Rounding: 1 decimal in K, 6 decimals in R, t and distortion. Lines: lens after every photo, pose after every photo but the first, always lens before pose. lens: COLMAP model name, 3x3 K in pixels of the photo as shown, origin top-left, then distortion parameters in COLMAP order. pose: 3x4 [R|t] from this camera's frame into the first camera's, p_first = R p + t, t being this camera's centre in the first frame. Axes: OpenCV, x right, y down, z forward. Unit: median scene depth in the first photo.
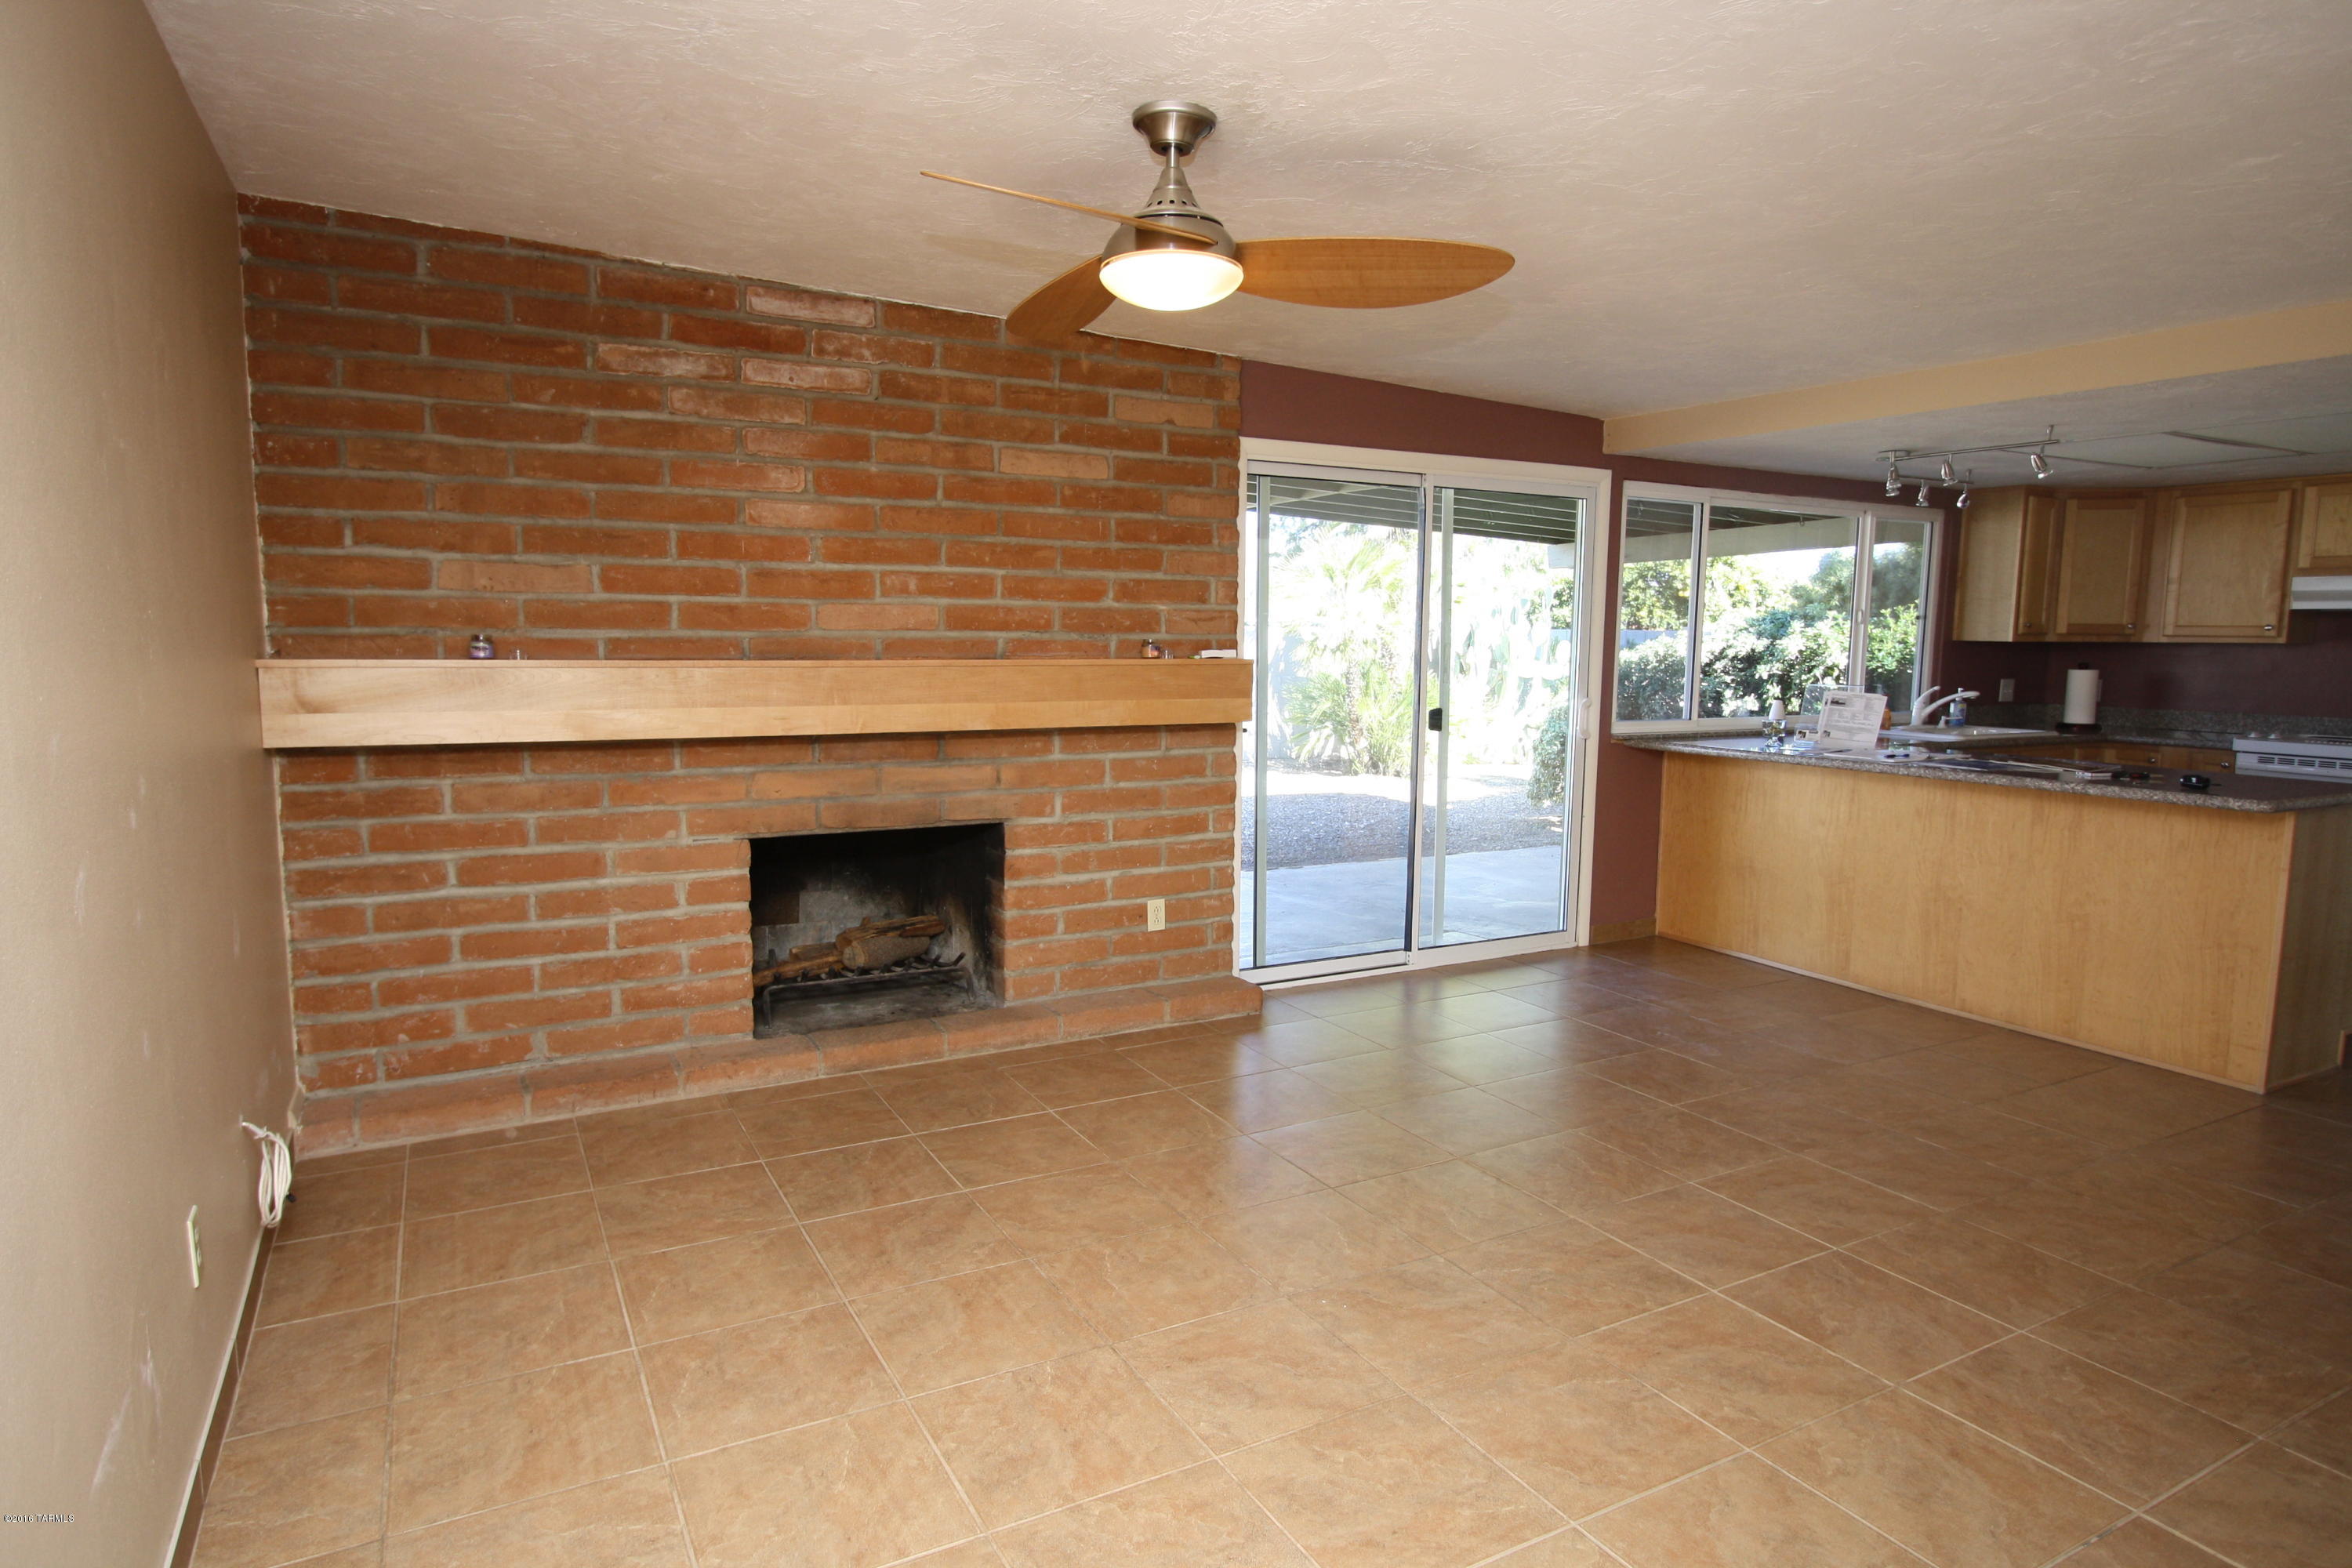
lens RADIAL K [[1345.7, 0, 1161.9], [0, 1345.7, 790.4], [0, 0, 1]] dist [-0.005457, 0.001733]
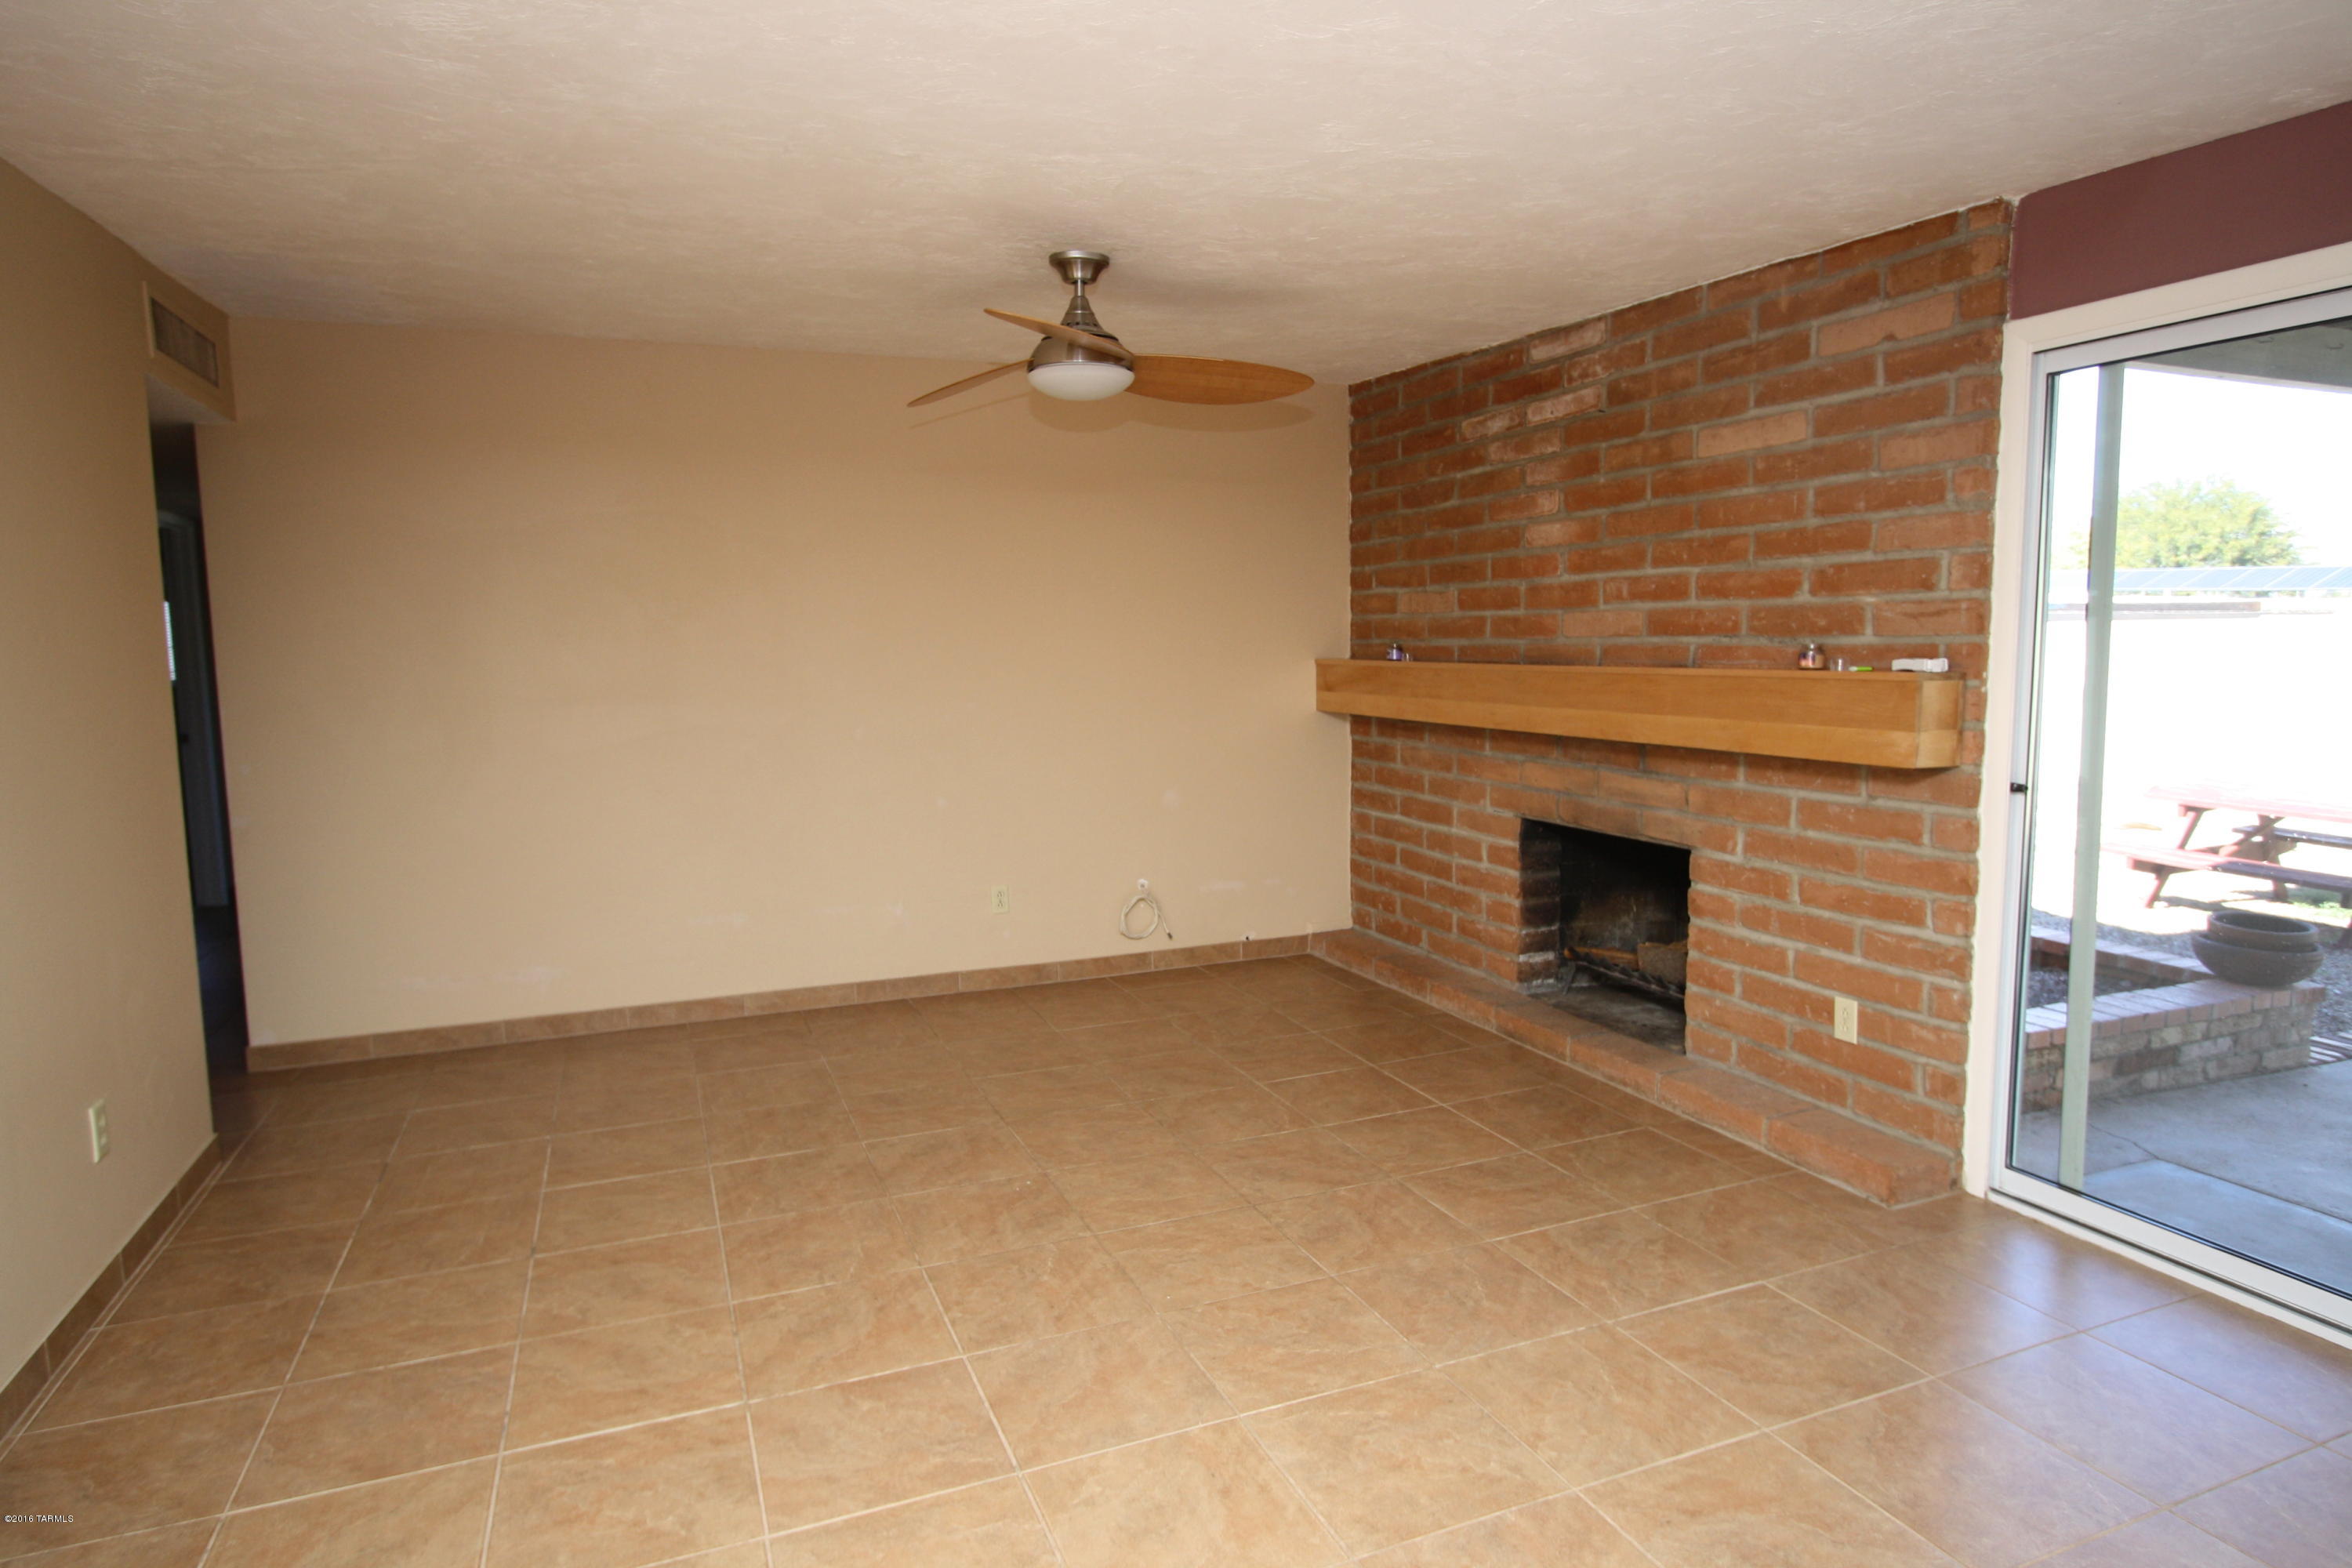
lens RADIAL K [[1328.0, 0, 1179.0], [0, 1328.0, 797.3], [0, 0, 1]] dist [0.002131, 0.001323]
pose [[-0.095523, 0.110643, -0.989259, 0.814524], [-0.105776, 0.987049, 0.120610, -0.084450], [0.989791, 0.116161, -0.082582, 0.761175]]
